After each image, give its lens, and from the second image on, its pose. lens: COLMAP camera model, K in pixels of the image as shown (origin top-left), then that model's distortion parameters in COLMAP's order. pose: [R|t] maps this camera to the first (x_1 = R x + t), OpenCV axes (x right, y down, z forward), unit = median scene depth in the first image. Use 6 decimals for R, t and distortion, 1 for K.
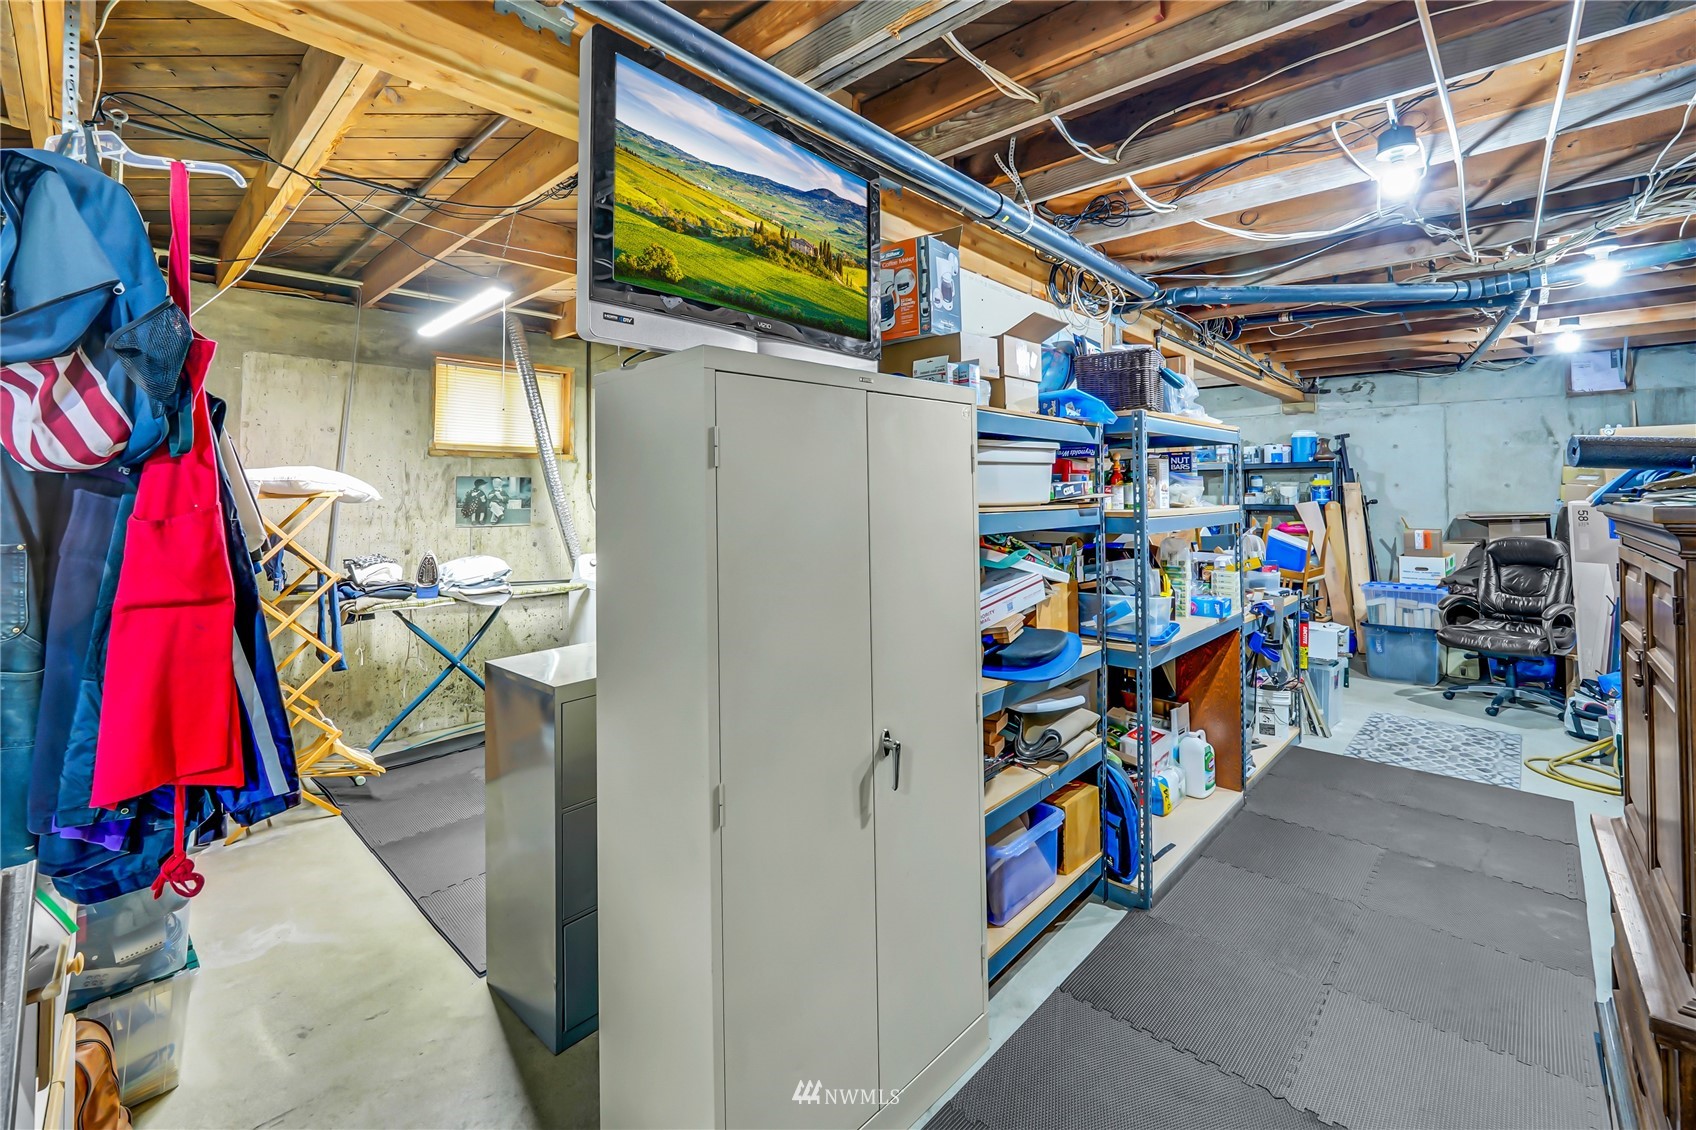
lens RADIAL K [[712.7, 0, 843.6], [0, 712.7, 480.0], [0, 0, 1]] dist [-0.019859, 0.001134]
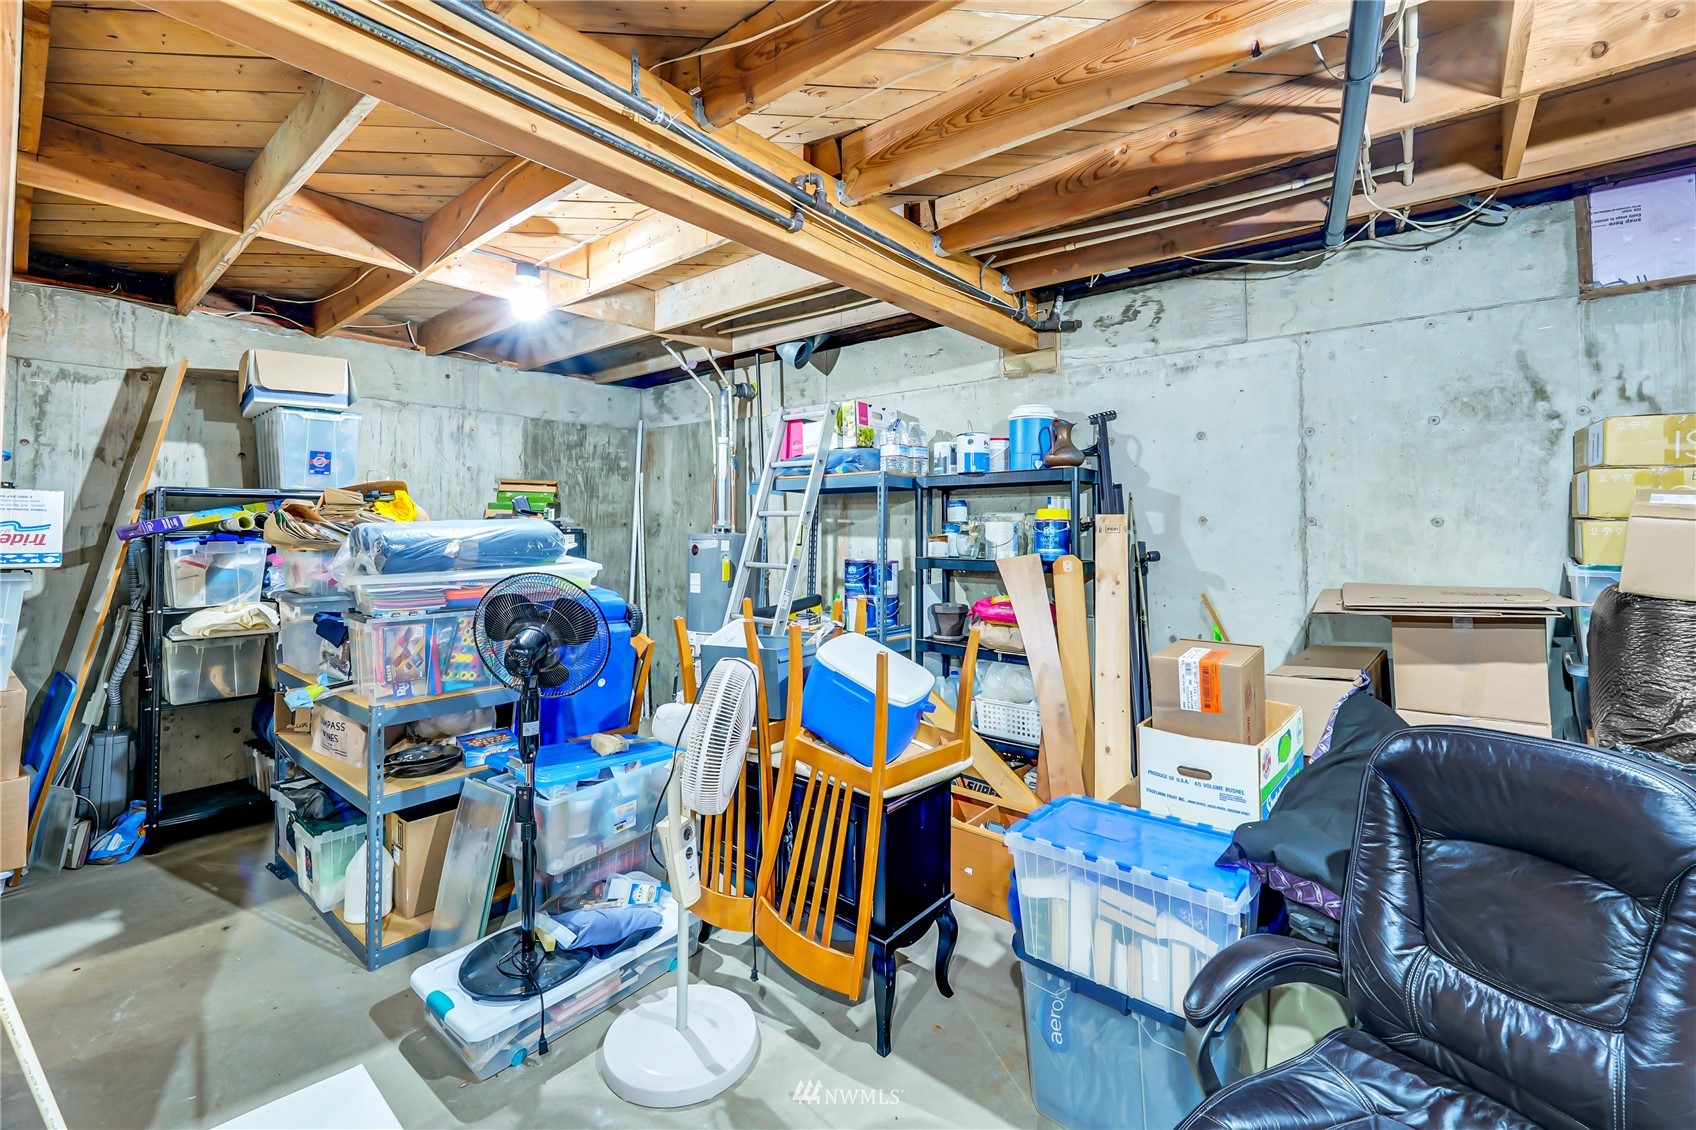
lens RADIAL K [[712.7, 0, 835.3], [0, 712.7, 507.4], [0, 0, 1]] dist [-0.019859, 0.001134]
pose [[0.998126, 0.006882, 0.060809, 0.428494], [-0.006252, 0.999925, -0.010550, 0.004393], [-0.060877, 0.010150, 0.998094, 0.459155]]
